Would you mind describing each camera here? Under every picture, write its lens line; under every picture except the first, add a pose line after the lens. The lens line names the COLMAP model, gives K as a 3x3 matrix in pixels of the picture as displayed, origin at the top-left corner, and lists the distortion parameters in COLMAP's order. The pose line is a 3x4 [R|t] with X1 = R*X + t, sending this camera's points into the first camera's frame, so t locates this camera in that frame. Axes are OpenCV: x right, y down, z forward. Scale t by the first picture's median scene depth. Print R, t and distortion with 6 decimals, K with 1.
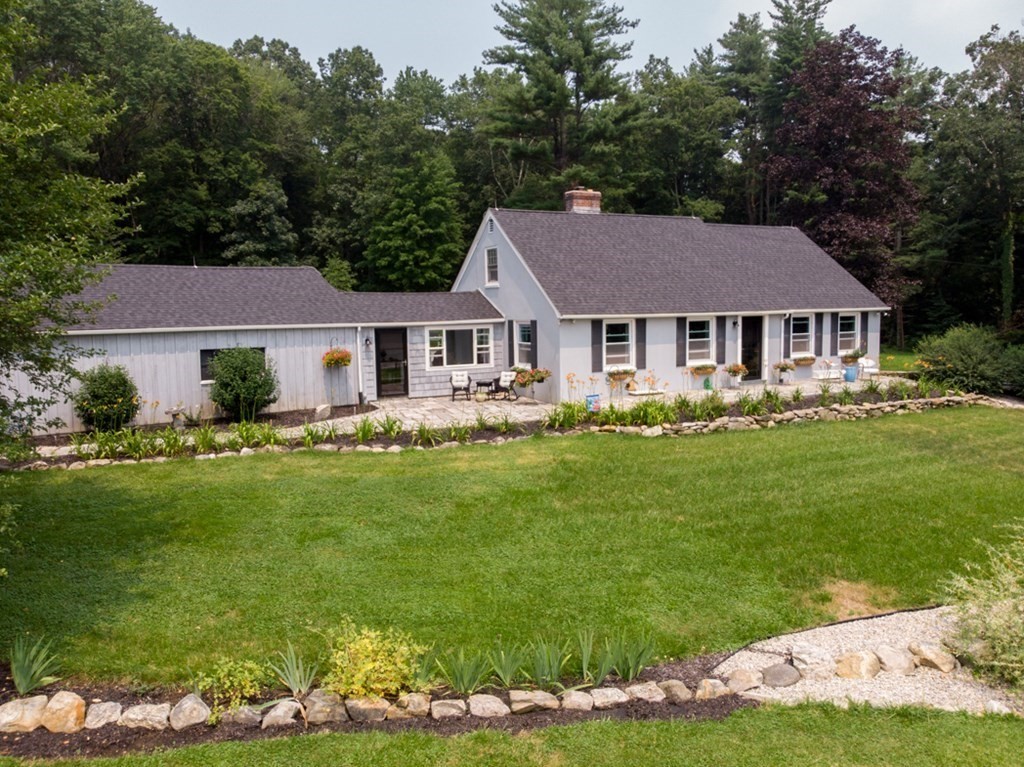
lens RADIAL K [[770.7, 0, 512.0], [0, 770.7, 383.5], [0, 0, 1]] dist [0.007525, 0.001656]
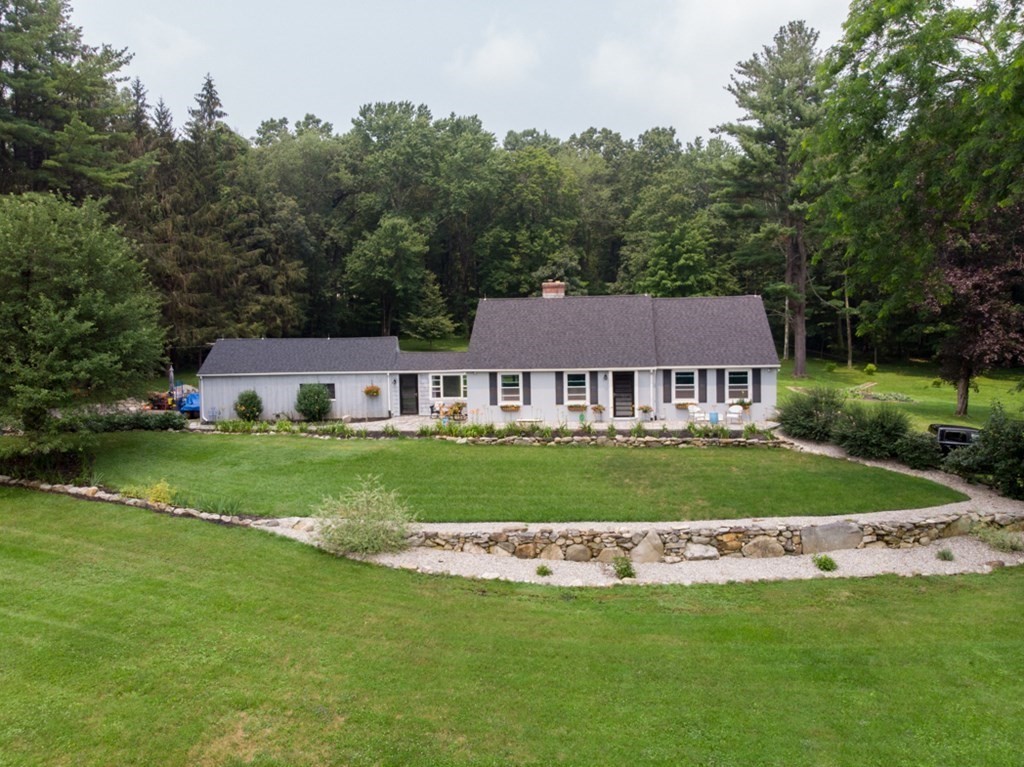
lens RADIAL K [[764.1, 0, 510.6], [0, 764.1, 398.9], [0, 0, 1]] dist [0.000517, -0.001154]
pose [[0.825779, 0.042970, -0.562355, 0.948623], [-0.052549, 0.998618, -0.000859, -0.026572], [0.561541, 0.030260, 0.826896, -0.257755]]
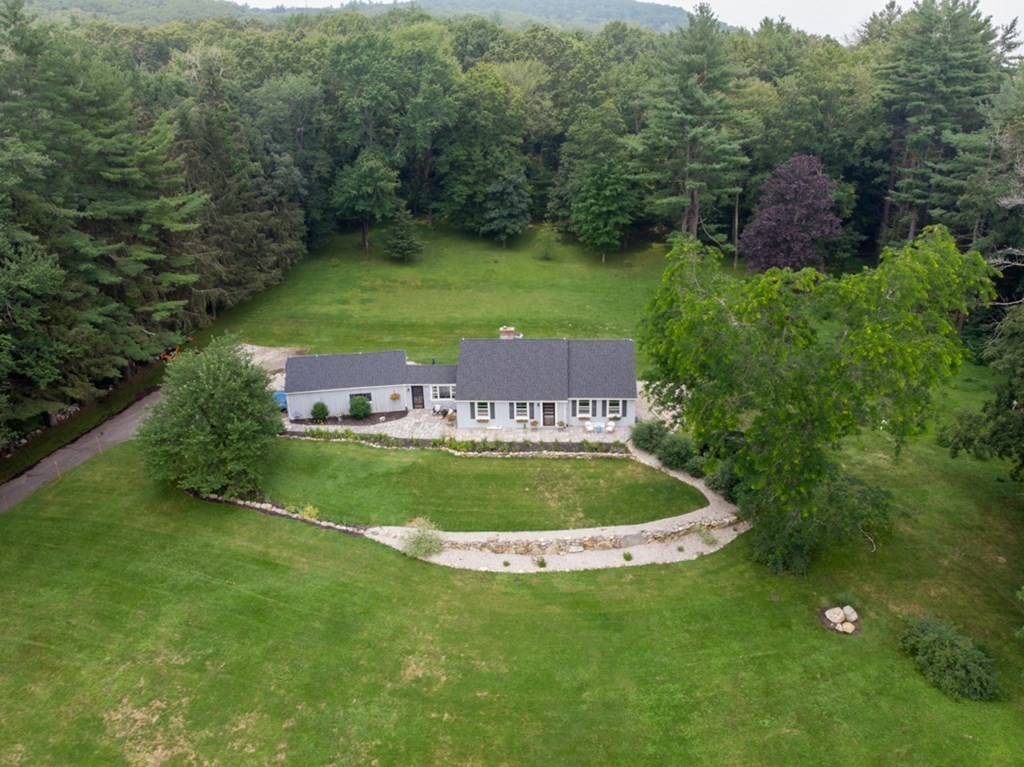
lens RADIAL K [[770.7, 0, 512.0], [0, 770.7, 383.5], [0, 0, 1]] dist [0.007525, 0.001656]
pose [[0.863196, 0.185204, -0.469672, 1.364116], [-0.042612, 0.953692, 0.297750, -0.873984], [0.503067, -0.237003, 0.831116, -1.055457]]
